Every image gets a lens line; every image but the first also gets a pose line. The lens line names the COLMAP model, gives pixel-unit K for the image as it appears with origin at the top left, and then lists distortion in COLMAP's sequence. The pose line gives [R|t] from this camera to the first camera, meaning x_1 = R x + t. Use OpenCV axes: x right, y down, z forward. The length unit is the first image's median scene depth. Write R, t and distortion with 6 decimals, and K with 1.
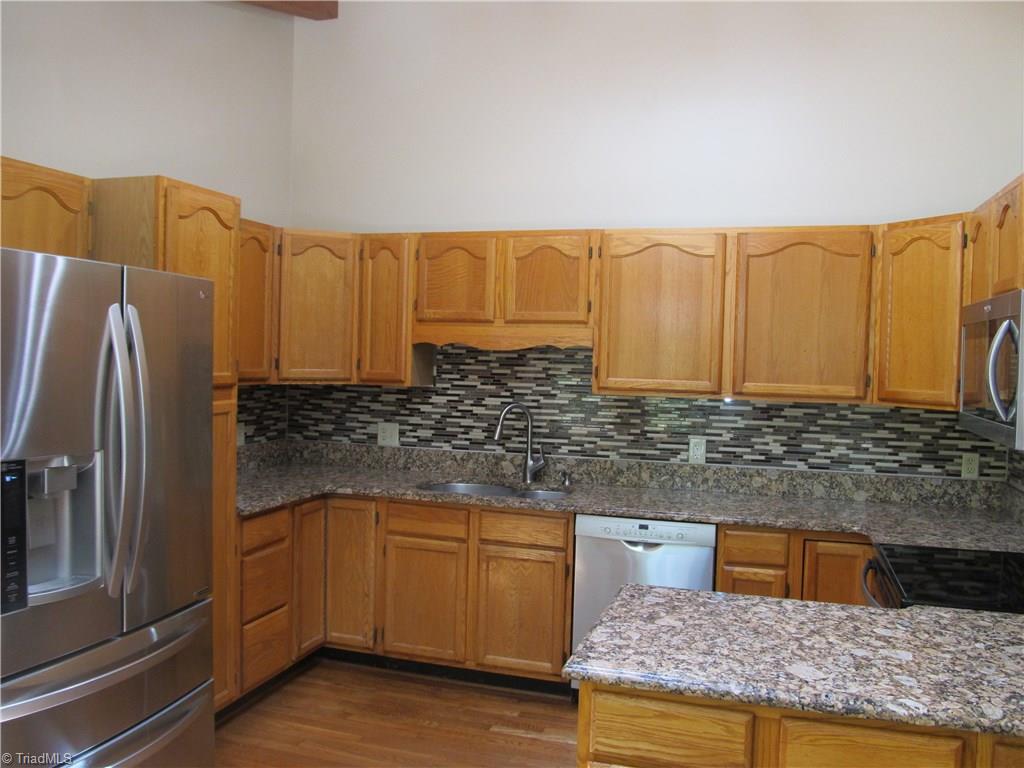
lens RADIAL K [[841.4, 0, 516.4], [0, 841.4, 386.2], [0, 0, 1]] dist [-0.073172, 0.030577]
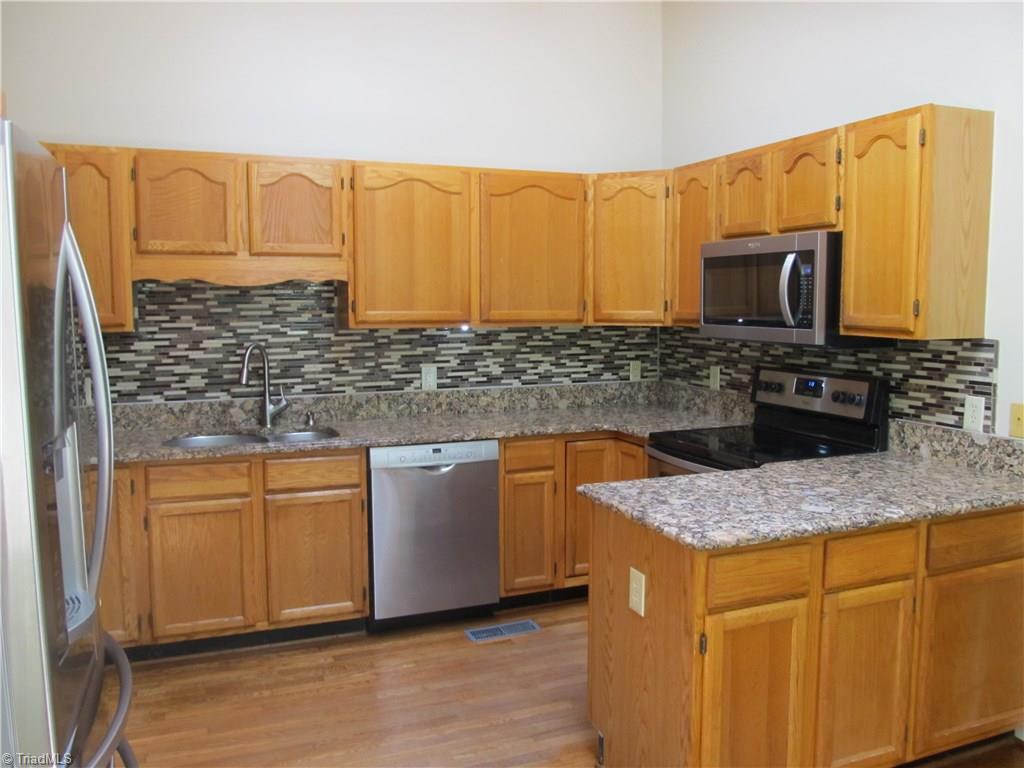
lens RADIAL K [[841.4, 0, 515.4], [0, 841.4, 386.2], [0, 0, 1]] dist [-0.073172, 0.030577]
pose [[0.770576, -0.088256, 0.631208, -0.400498], [0.043808, 0.995358, 0.085690, 0.000993], [-0.635840, -0.038379, 0.770866, 0.117327]]
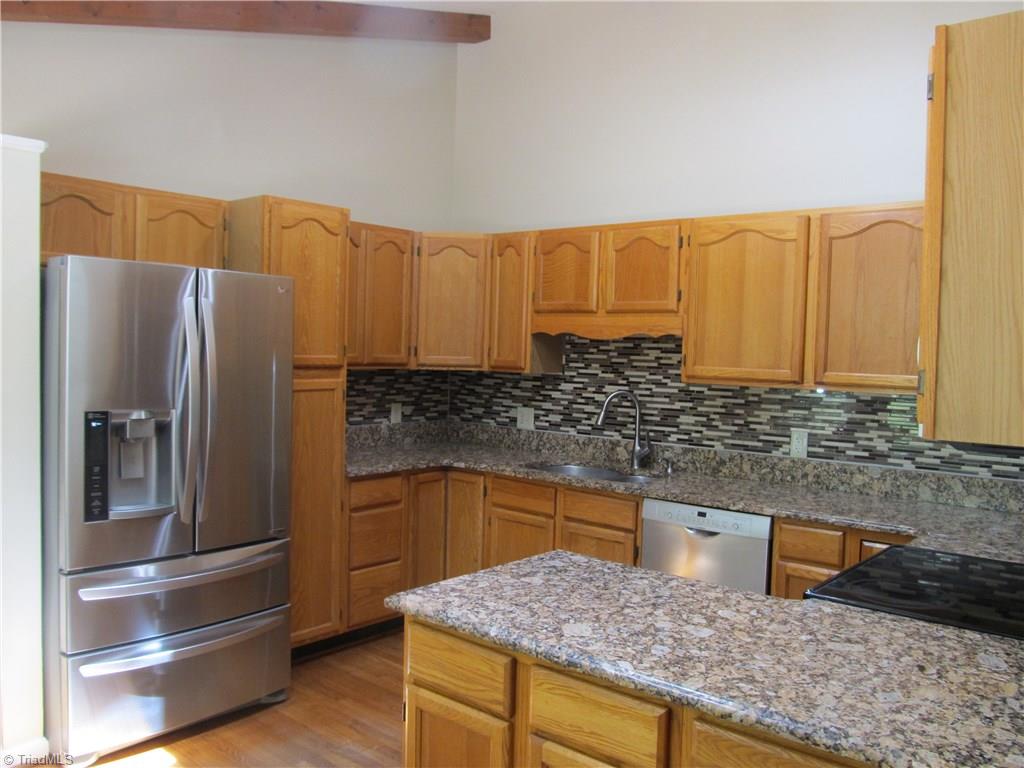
lens RADIAL K [[841.4, 0, 515.8], [0, 841.4, 382.1], [0, 0, 1]] dist [-0.073172, 0.030577]
pose [[0.921389, 0.018126, -0.388218, 0.307308], [-0.020572, 0.999786, -0.002146, 0.016017], [0.388096, 0.009963, 0.921565, -0.003910]]
